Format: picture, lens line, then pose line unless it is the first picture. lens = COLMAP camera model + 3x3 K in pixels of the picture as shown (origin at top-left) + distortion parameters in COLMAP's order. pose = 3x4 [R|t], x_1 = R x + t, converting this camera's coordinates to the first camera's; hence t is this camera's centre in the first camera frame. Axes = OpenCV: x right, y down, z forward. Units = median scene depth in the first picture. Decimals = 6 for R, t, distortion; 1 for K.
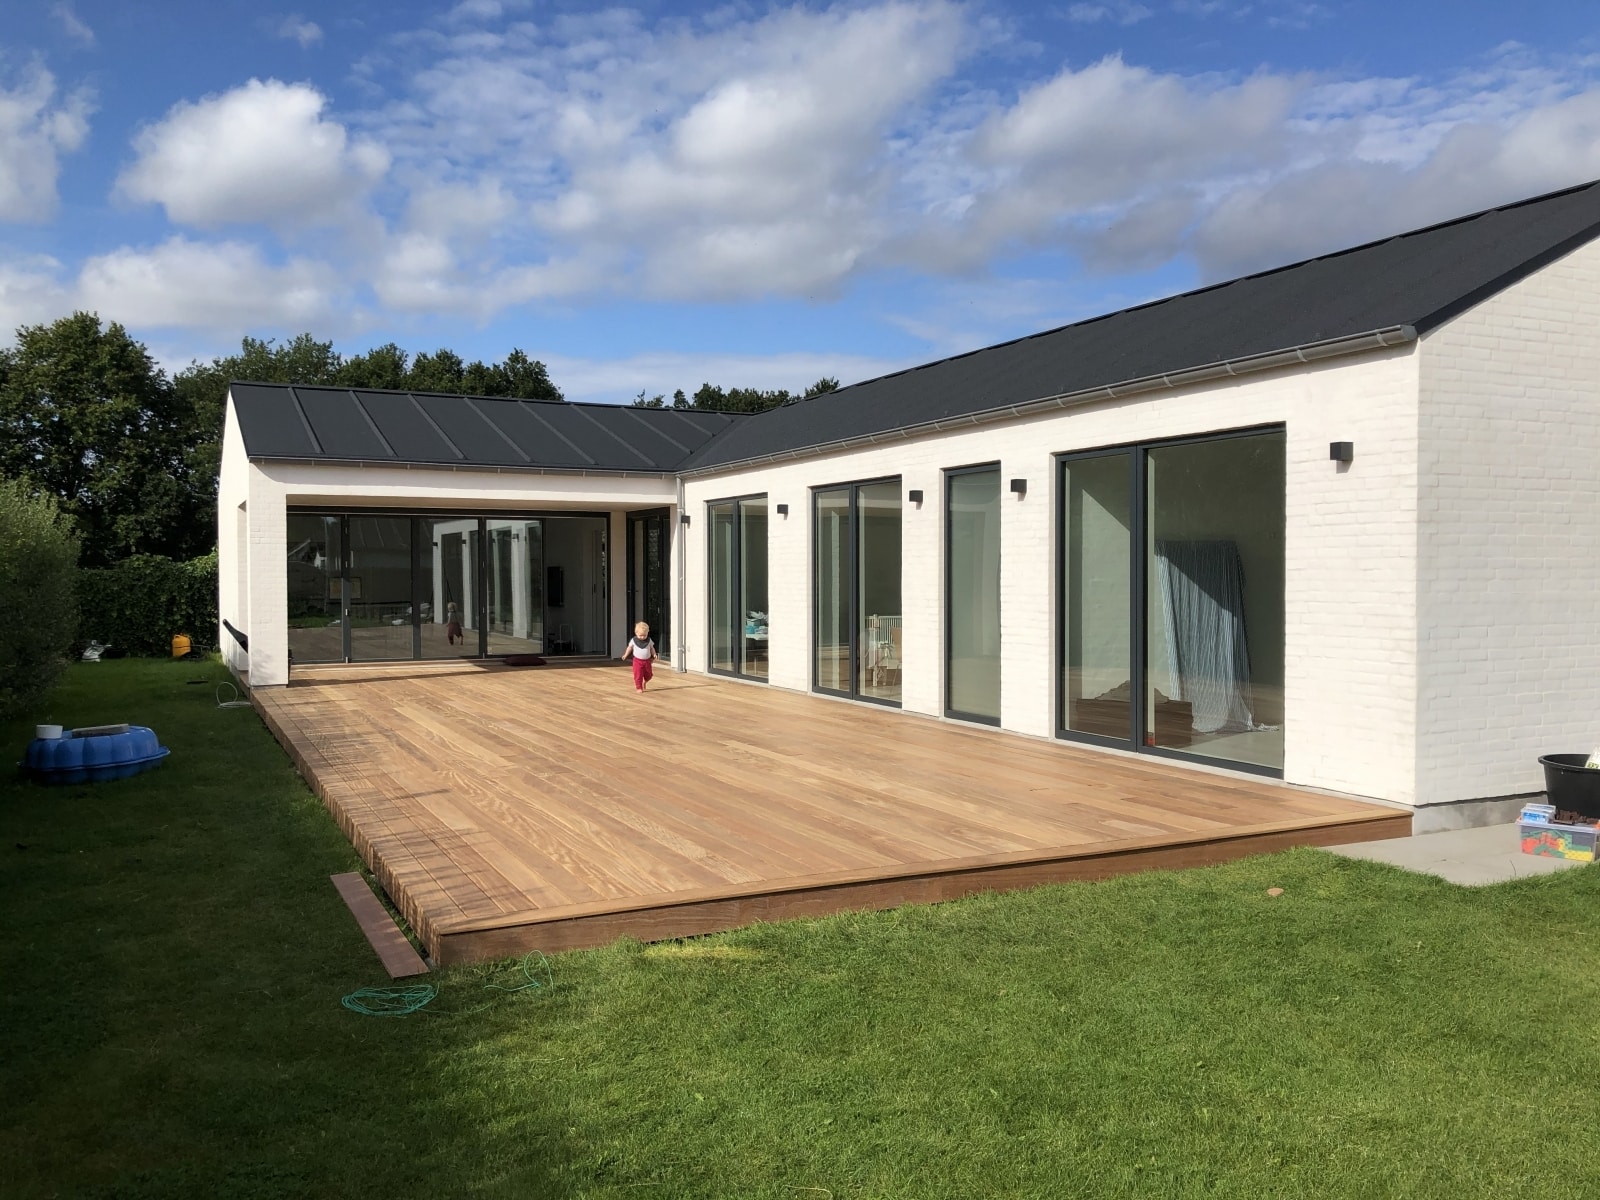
lens RADIAL K [[1263.8, 0, 800.0], [0, 1263.8, 600.0], [0, 0, 1]] dist [0.004452, 0.000356]
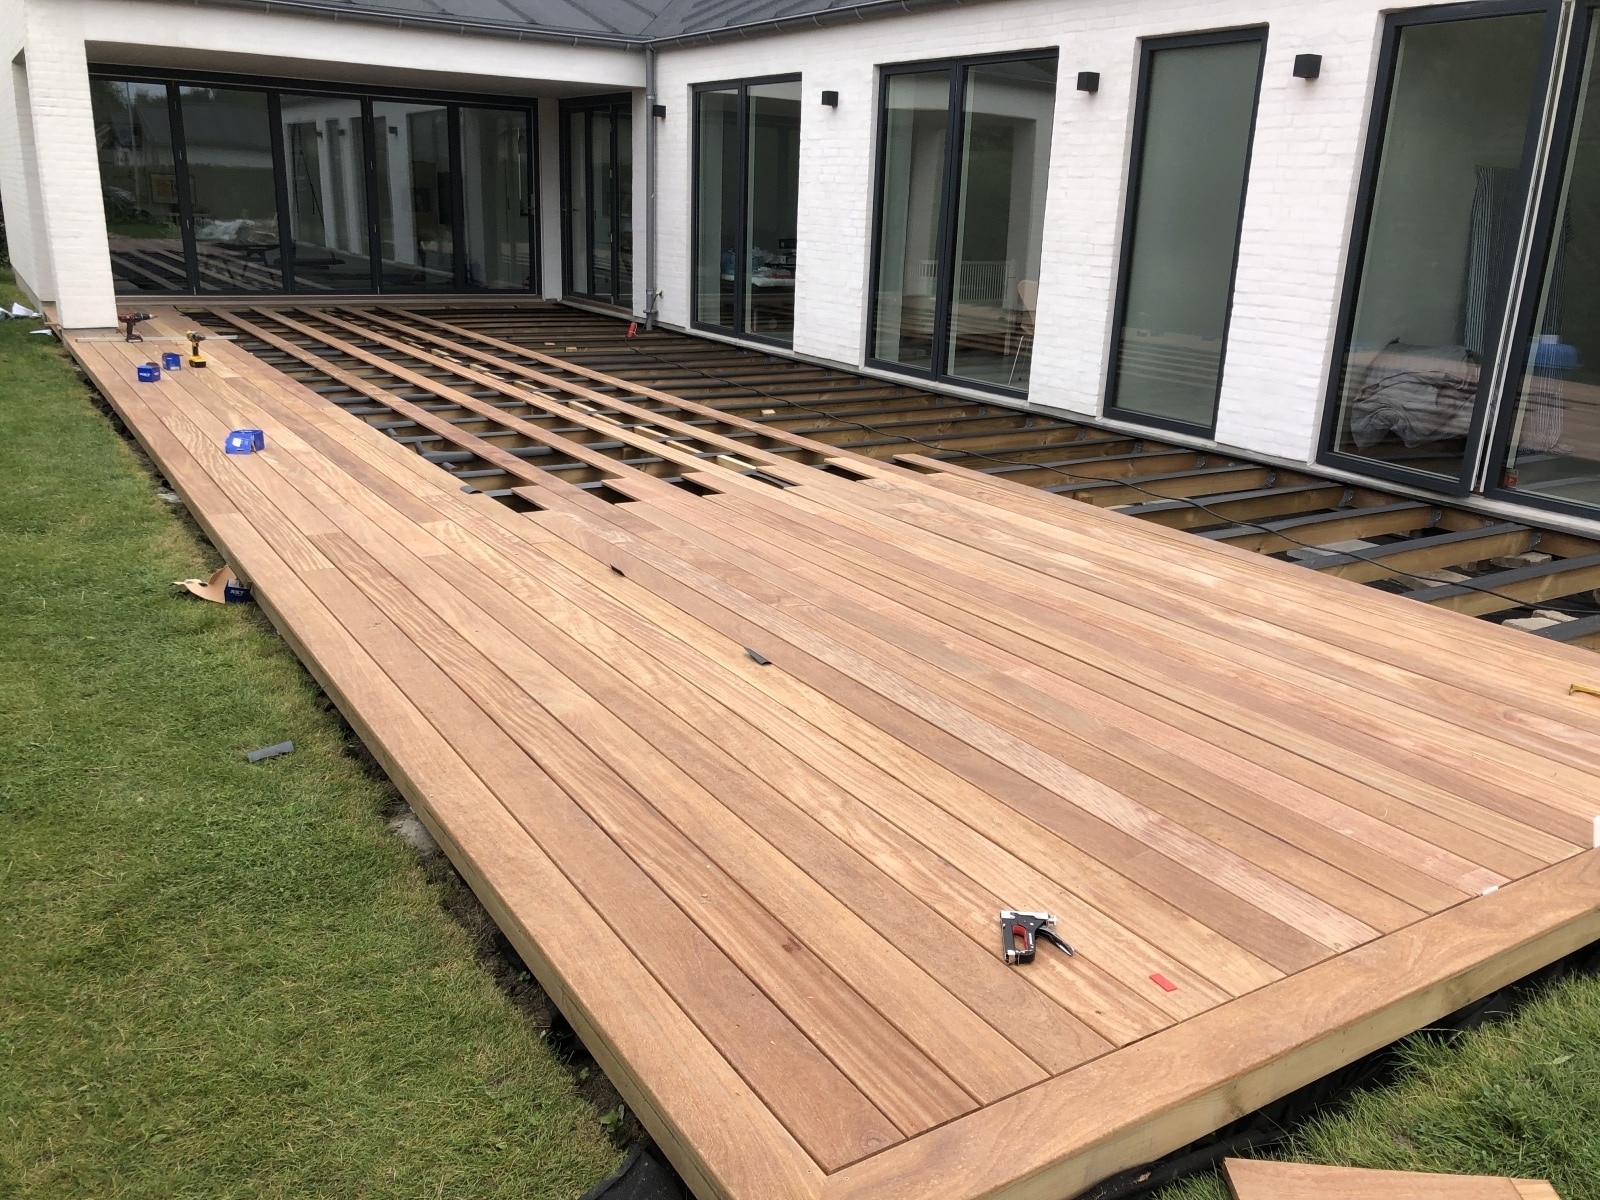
lens RADIAL K [[1341.8, 0, 800.0], [0, 1341.8, 600.0], [0, 0, 1]] dist [0.005498, -0.002197]
pose [[0.994925, 0.001964, 0.100603, -0.094886], [-0.029200, 0.962423, 0.269981, -0.004917], [-0.096293, -0.271548, 0.957596, 0.198124]]
